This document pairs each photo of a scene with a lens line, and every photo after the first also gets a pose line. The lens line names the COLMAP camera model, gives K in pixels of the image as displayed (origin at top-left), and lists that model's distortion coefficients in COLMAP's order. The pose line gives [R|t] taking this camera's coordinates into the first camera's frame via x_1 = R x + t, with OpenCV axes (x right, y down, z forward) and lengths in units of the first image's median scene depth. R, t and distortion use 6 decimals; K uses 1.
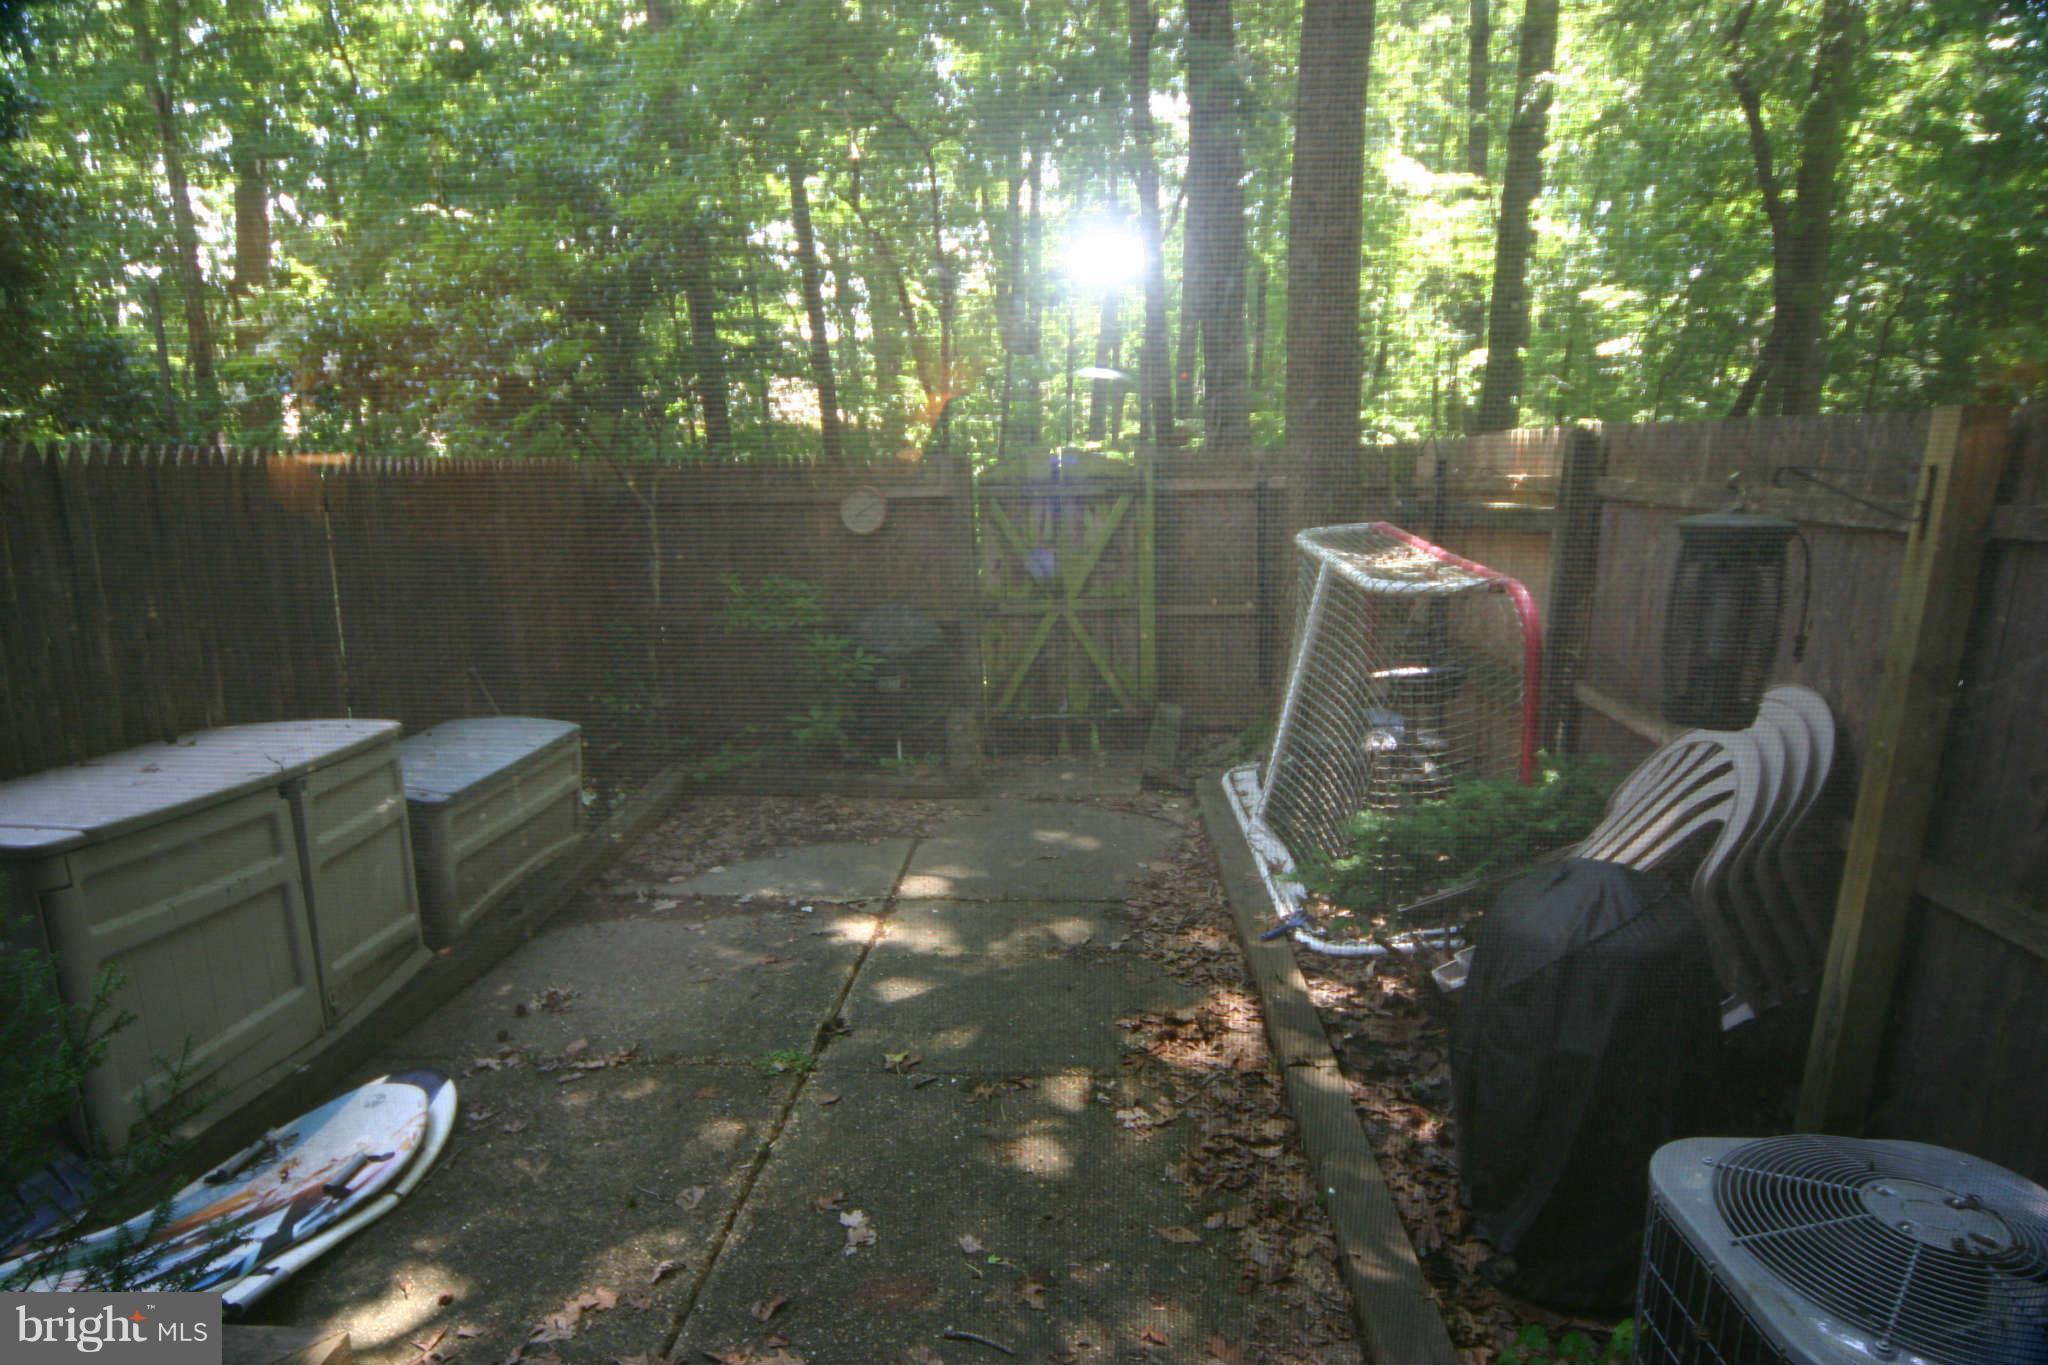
lens RADIAL K [[1125.2, 0, 1018.0], [0, 1125.2, 704.8], [0, 0, 1]] dist [-0.003798, 0.003255]
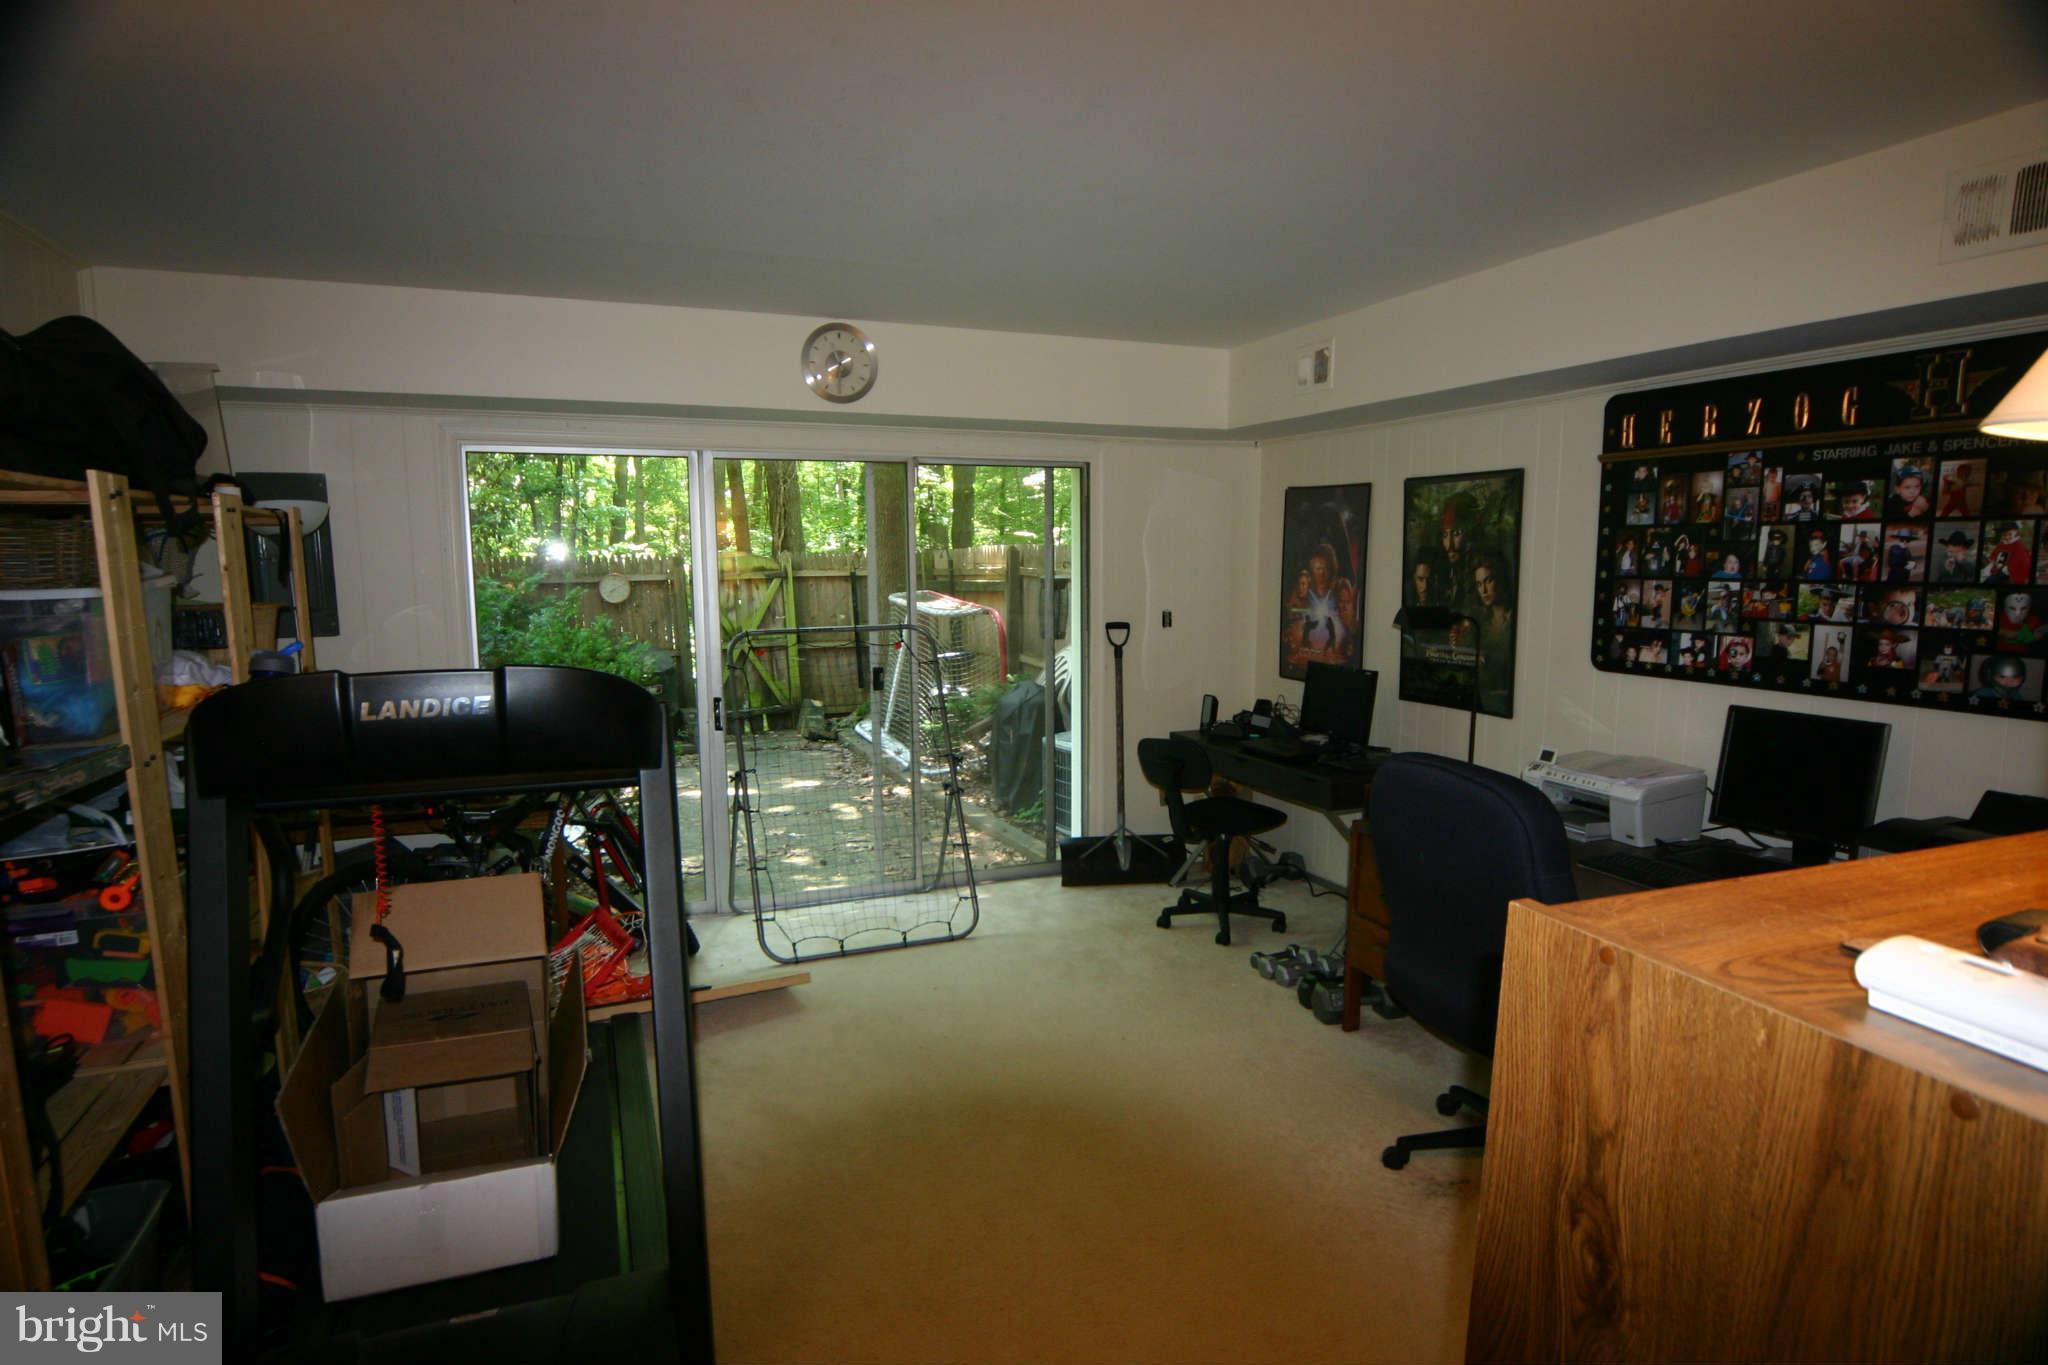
lens RADIAL K [[1125.2, 0, 1014.2], [0, 1125.2, 689.8], [0, 0, 1]] dist [-0.003798, 0.003255]
pose [[0.901319, -0.042219, 0.431094, -0.321315], [0.085418, 0.993019, -0.081340, 0.149954], [-0.424651, 0.110136, 0.898633, -0.665668]]
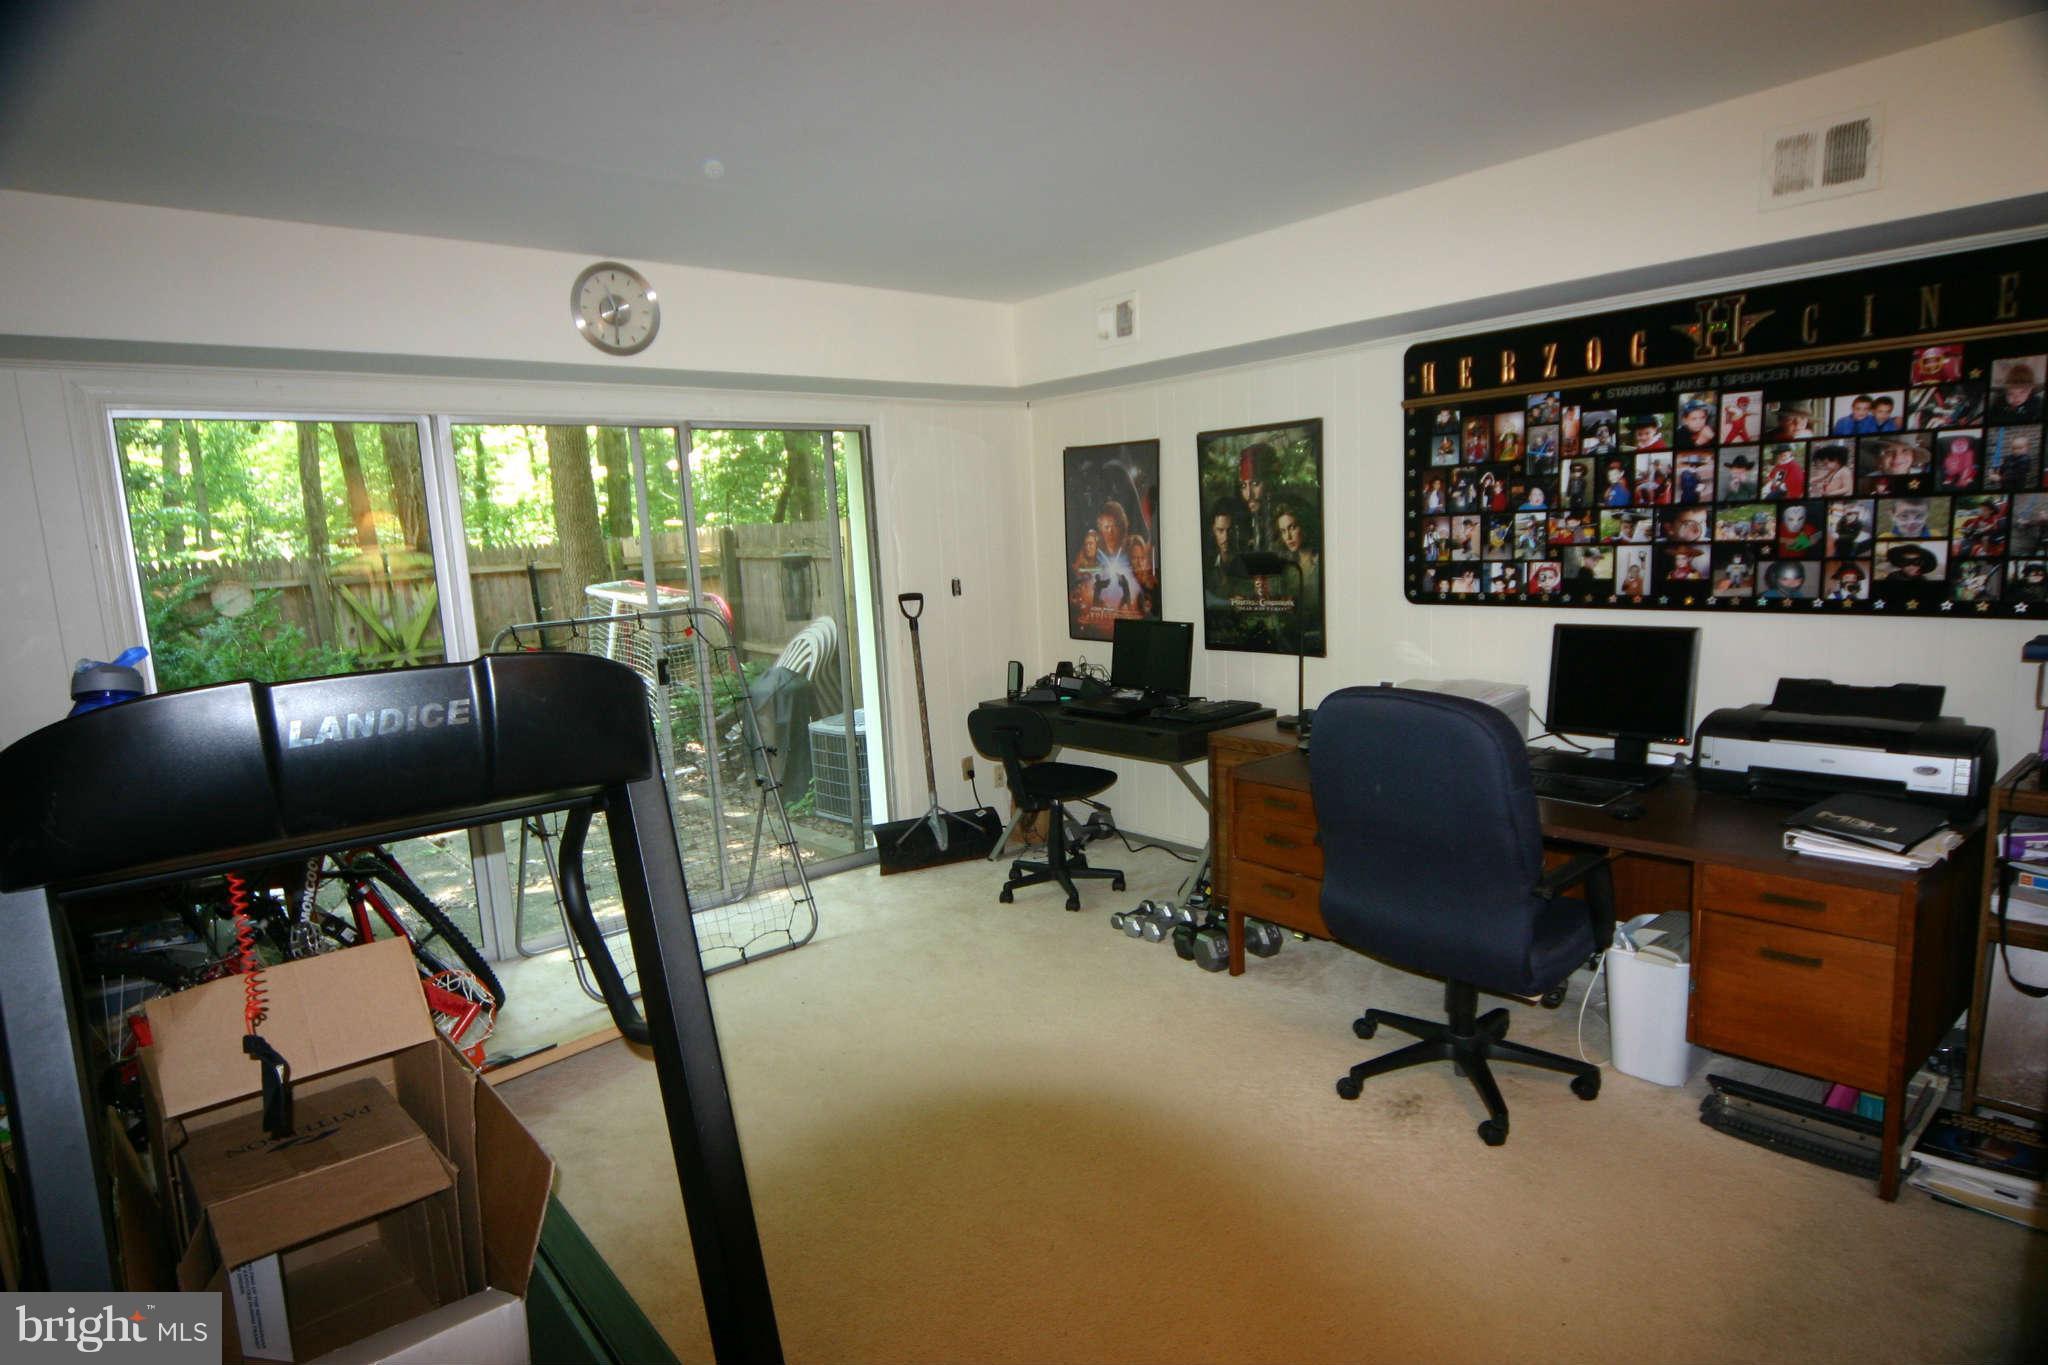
lens RADIAL K [[1125.2, 0, 1007.1], [0, 1125.2, 691.0], [0, 0, 1]] dist [-0.003798, 0.003255]
pose [[0.725578, -0.120303, 0.677543, -0.386692], [0.186510, 0.982126, -0.025349, 0.139784], [-0.662383, 0.144761, 0.735046, -0.575681]]
